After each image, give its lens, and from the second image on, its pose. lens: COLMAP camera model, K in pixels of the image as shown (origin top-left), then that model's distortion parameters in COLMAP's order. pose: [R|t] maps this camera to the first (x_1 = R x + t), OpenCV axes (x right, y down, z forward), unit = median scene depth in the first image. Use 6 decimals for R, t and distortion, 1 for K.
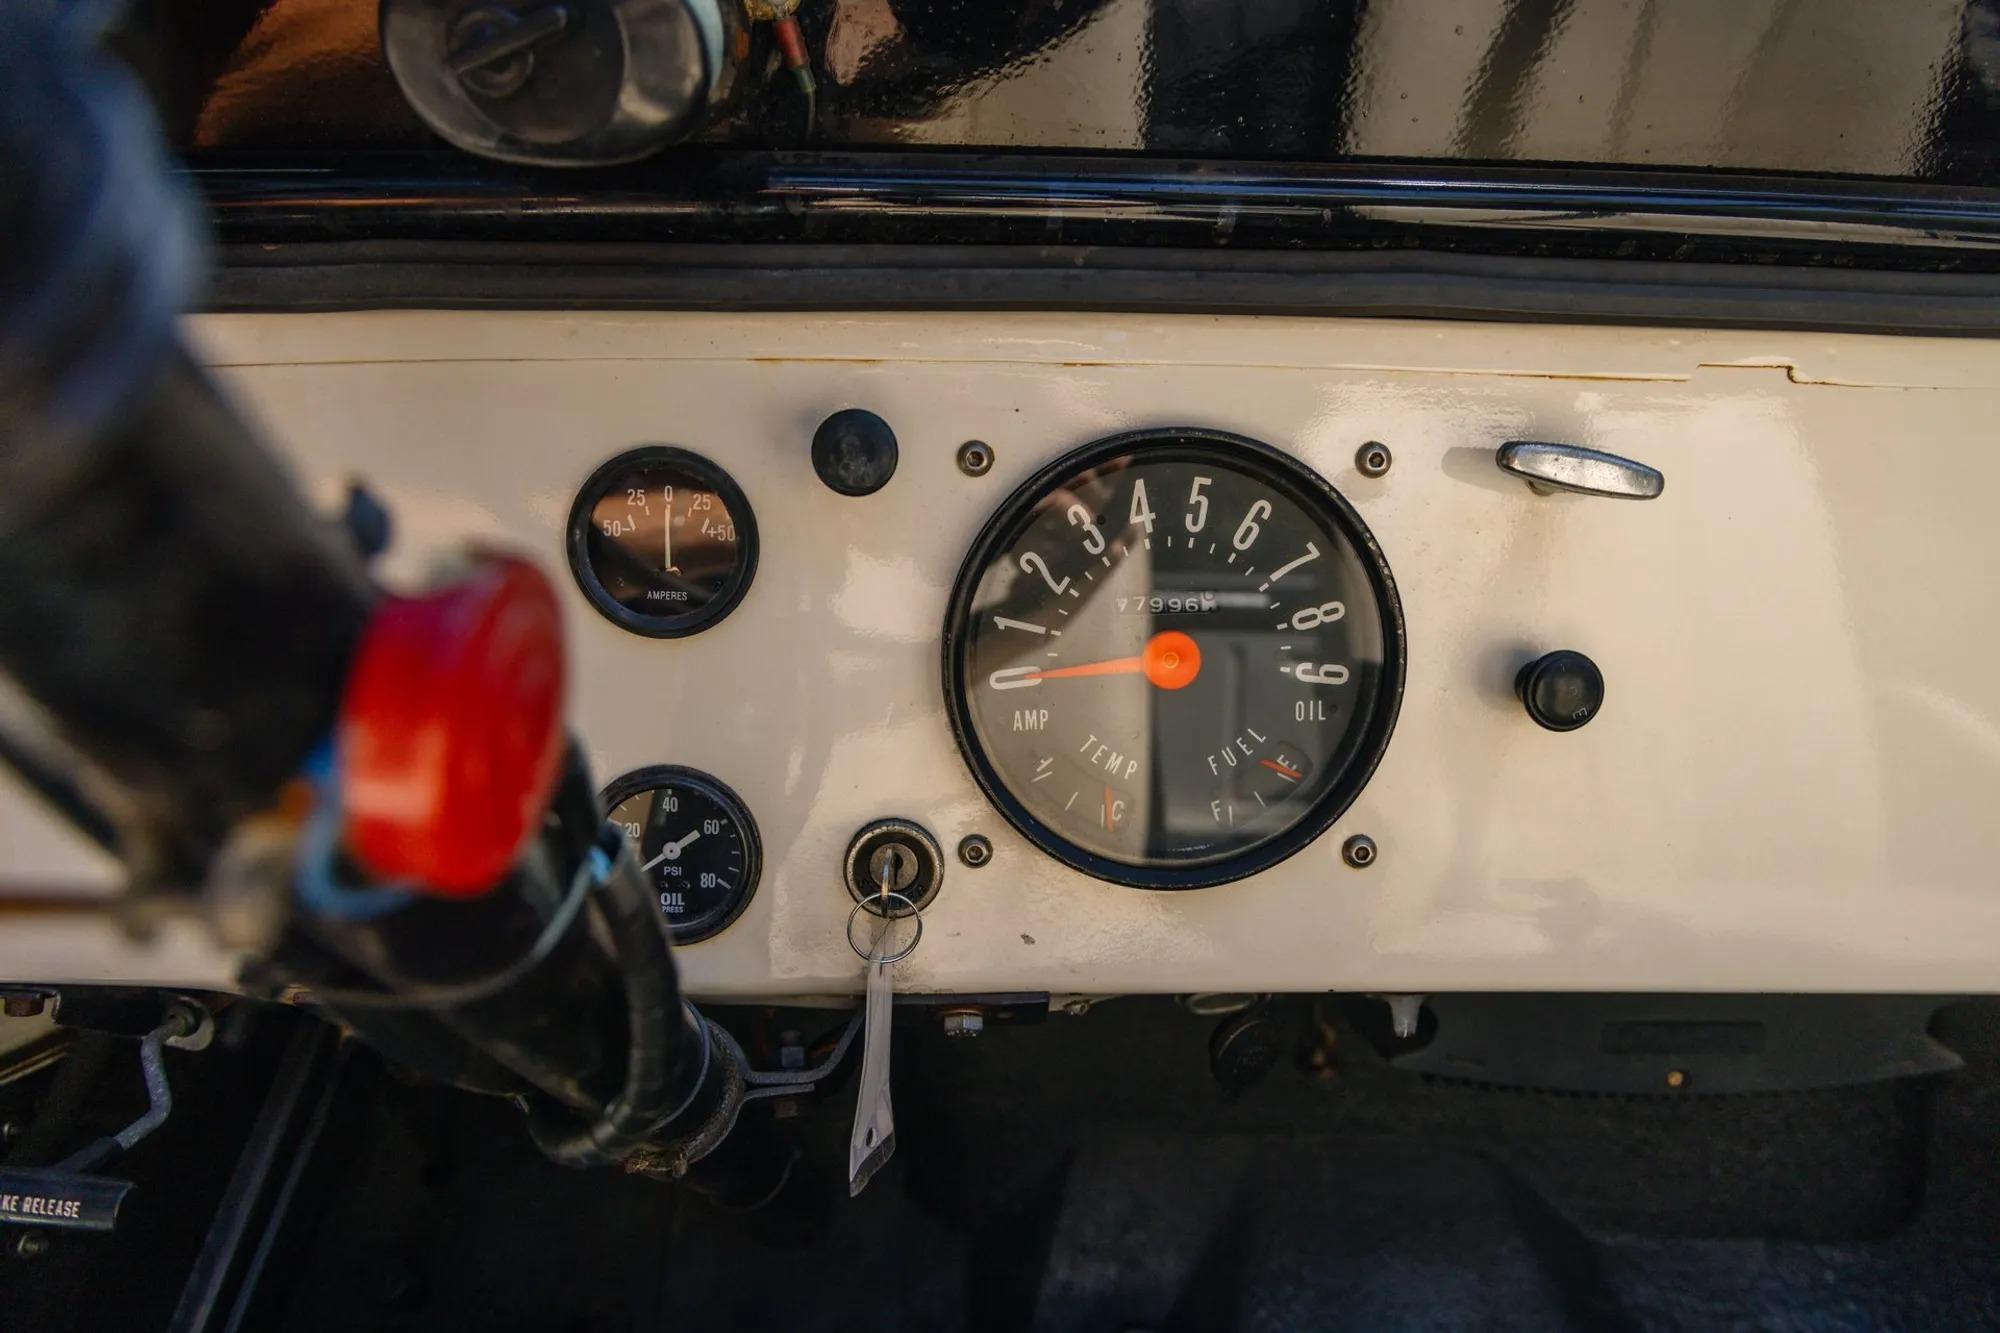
lens RADIAL K [[1318.7, 0, 999.4], [0, 1318.7, 660.2], [0, 0, 1]] dist [0.004577, 0.002163]
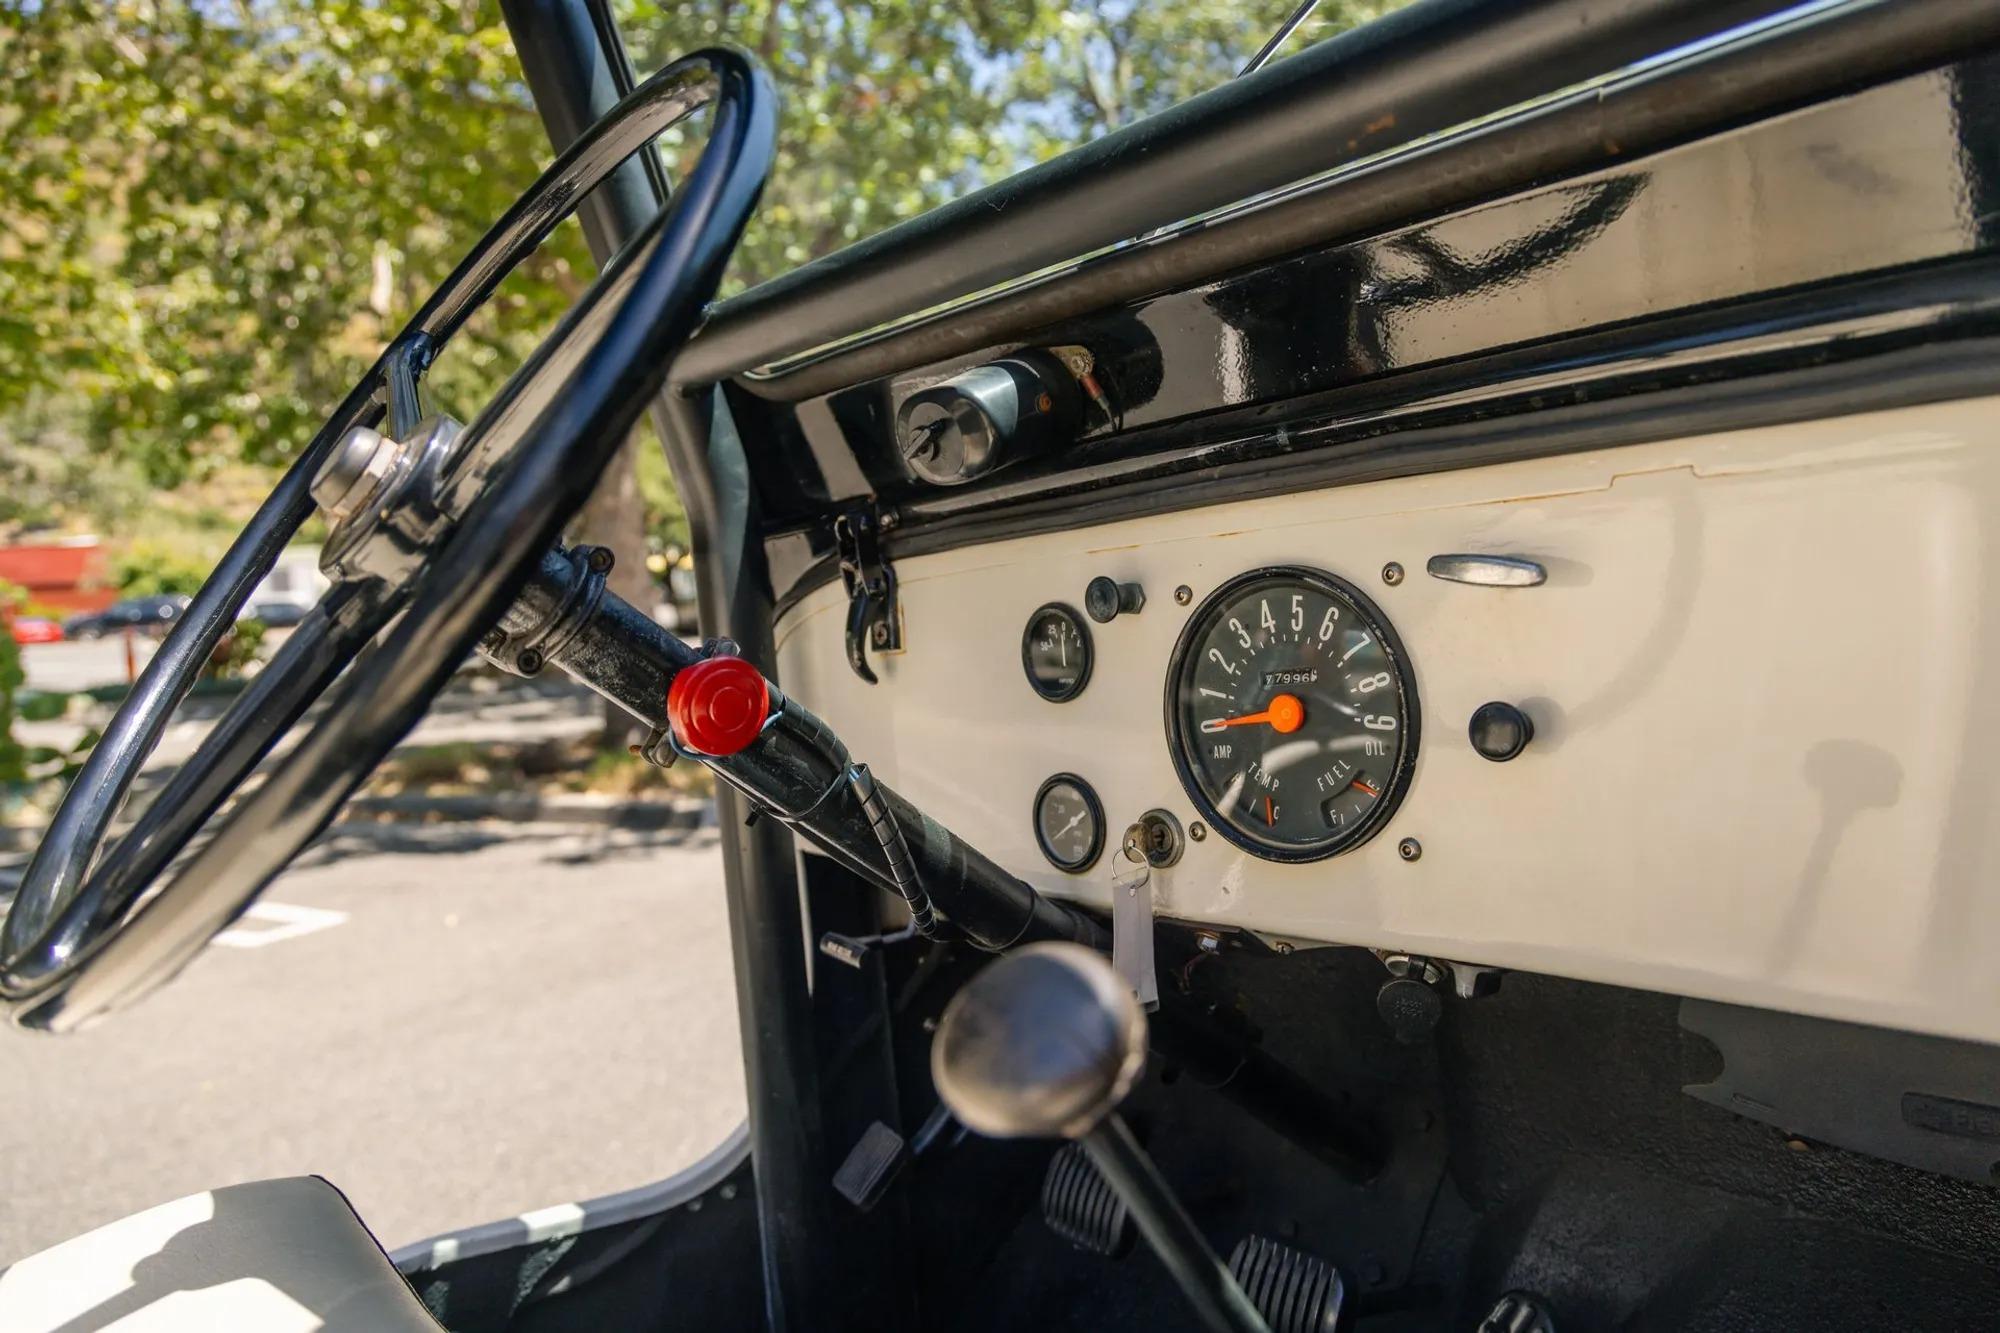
lens RADIAL K [[1304.4, 0, 989.6], [0, 1304.4, 663.5], [0, 0, 1]] dist [-0.002249, -0.001315]
pose [[0.628176, -0.042156, -0.776928, 1.105037], [-0.034614, 0.996029, -0.082031, 0.079288], [0.777301, 0.078422, 0.624222, -0.234396]]
